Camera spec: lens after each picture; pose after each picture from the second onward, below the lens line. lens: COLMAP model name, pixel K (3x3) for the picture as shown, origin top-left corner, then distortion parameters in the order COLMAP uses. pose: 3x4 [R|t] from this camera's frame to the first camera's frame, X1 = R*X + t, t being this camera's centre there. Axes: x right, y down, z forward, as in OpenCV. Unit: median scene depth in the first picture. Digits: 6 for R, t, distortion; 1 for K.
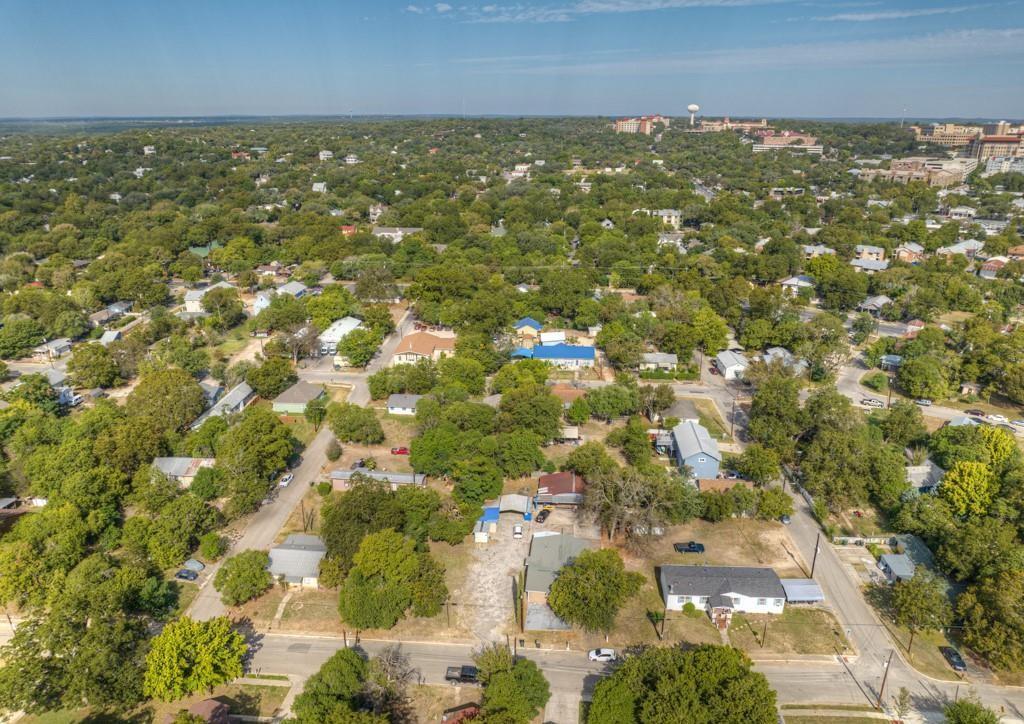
lens RADIAL K [[721.1, 0, 511.1], [0, 721.1, 387.4], [0, 0, 1]] dist [-0.040764, 0.006478]
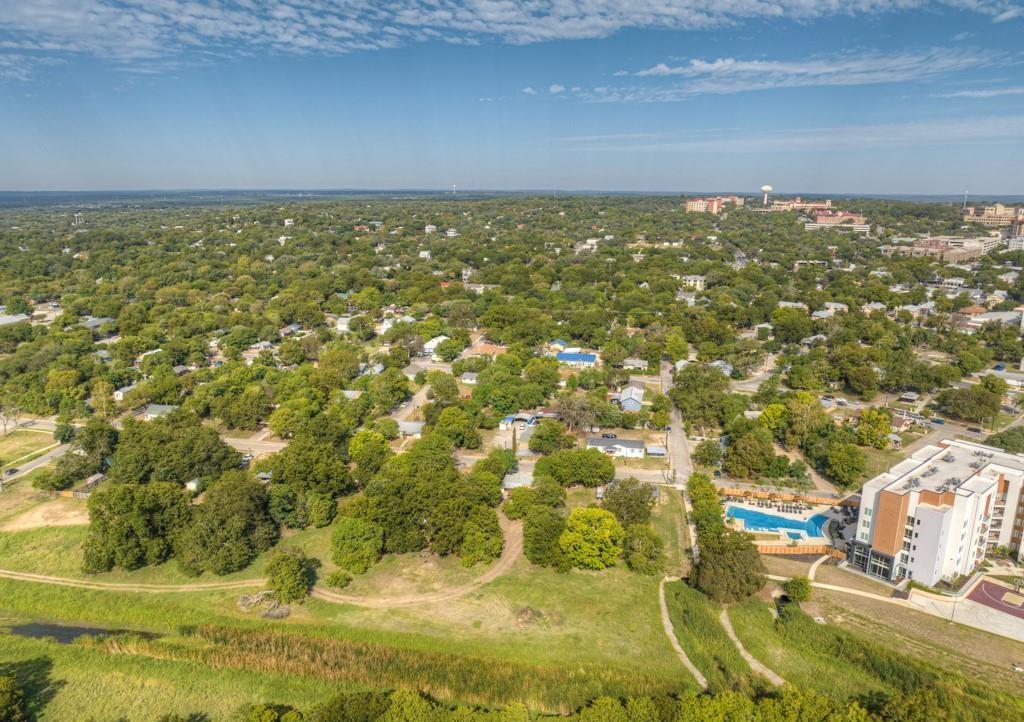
lens RADIAL K [[721.3, 0, 512.6], [0, 721.3, 389.7], [0, 0, 1]] dist [-0.037240, 0.004640]
pose [[0.991760, 0.037378, -0.122534, 0.086032], [-0.048514, 0.994832, -0.089190, 0.109428], [0.118567, 0.094400, 0.988448, -0.365644]]
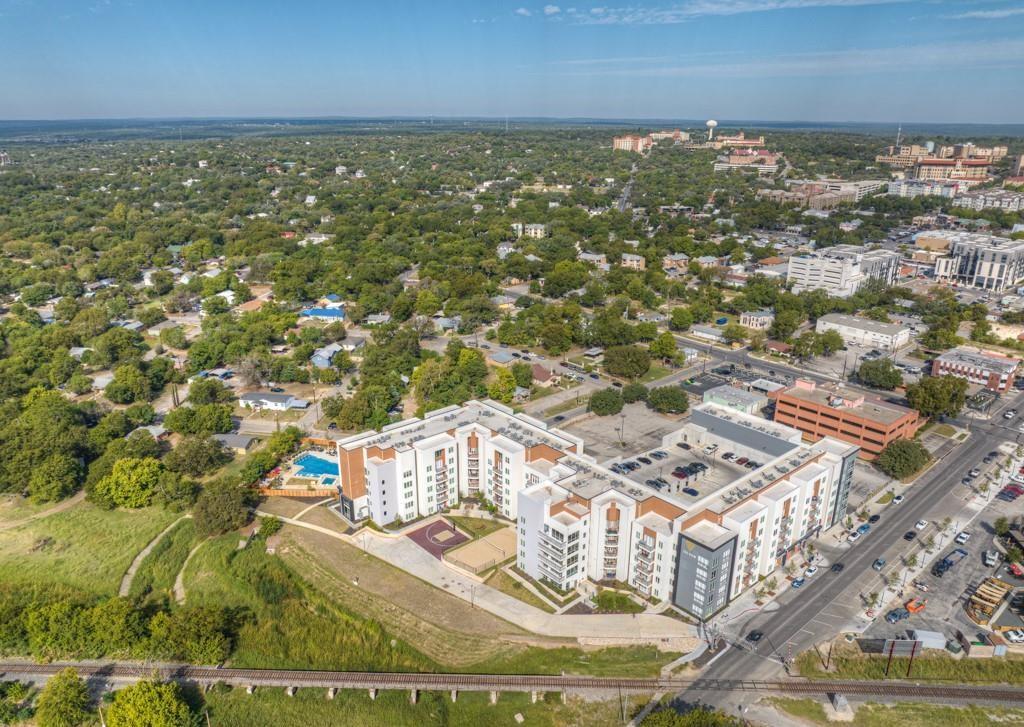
lens RADIAL K [[721.1, 0, 511.1], [0, 721.1, 388.9], [0, 0, 1]] dist [-0.040764, 0.006478]
pose [[0.991802, 0.048135, -0.118373, 0.465436], [-0.048115, 0.998837, 0.003028, 0.068741], [0.118381, 0.002692, 0.992965, -0.415063]]
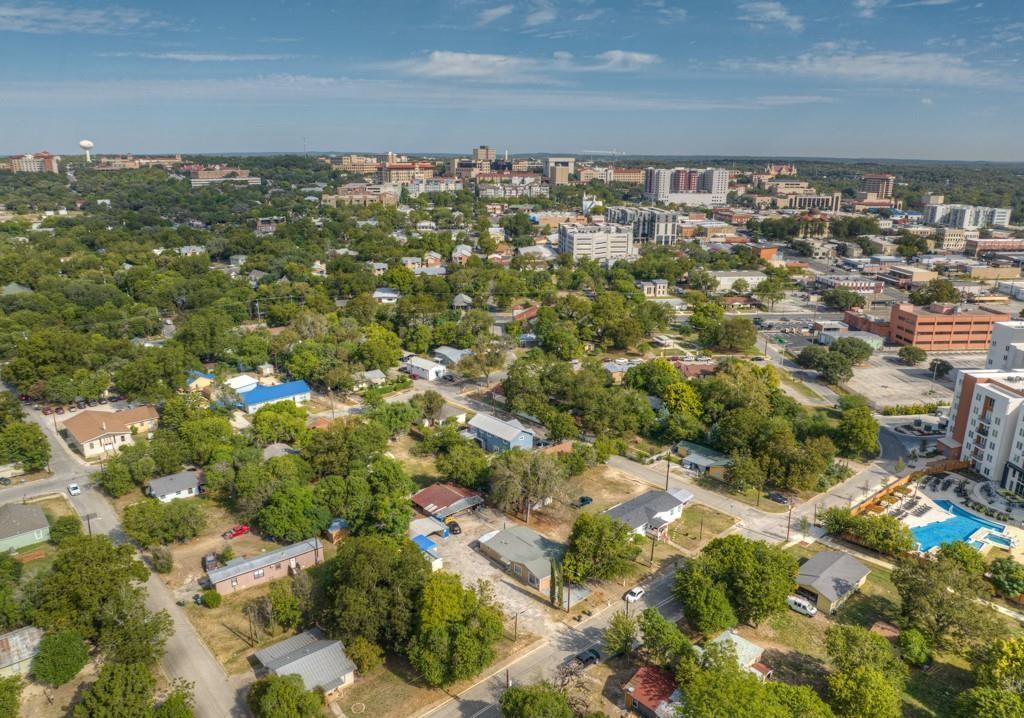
lens RADIAL K [[725.6, 0, 512.4], [0, 725.6, 370.0], [0, 0, 1]] dist [-0.041921, 0.010932]
pose [[0.698099, -0.203686, 0.686418, -0.227778], [0.250767, 0.967516, 0.032064, -0.019481], [-0.670651, 0.149748, 0.726500, 0.072839]]
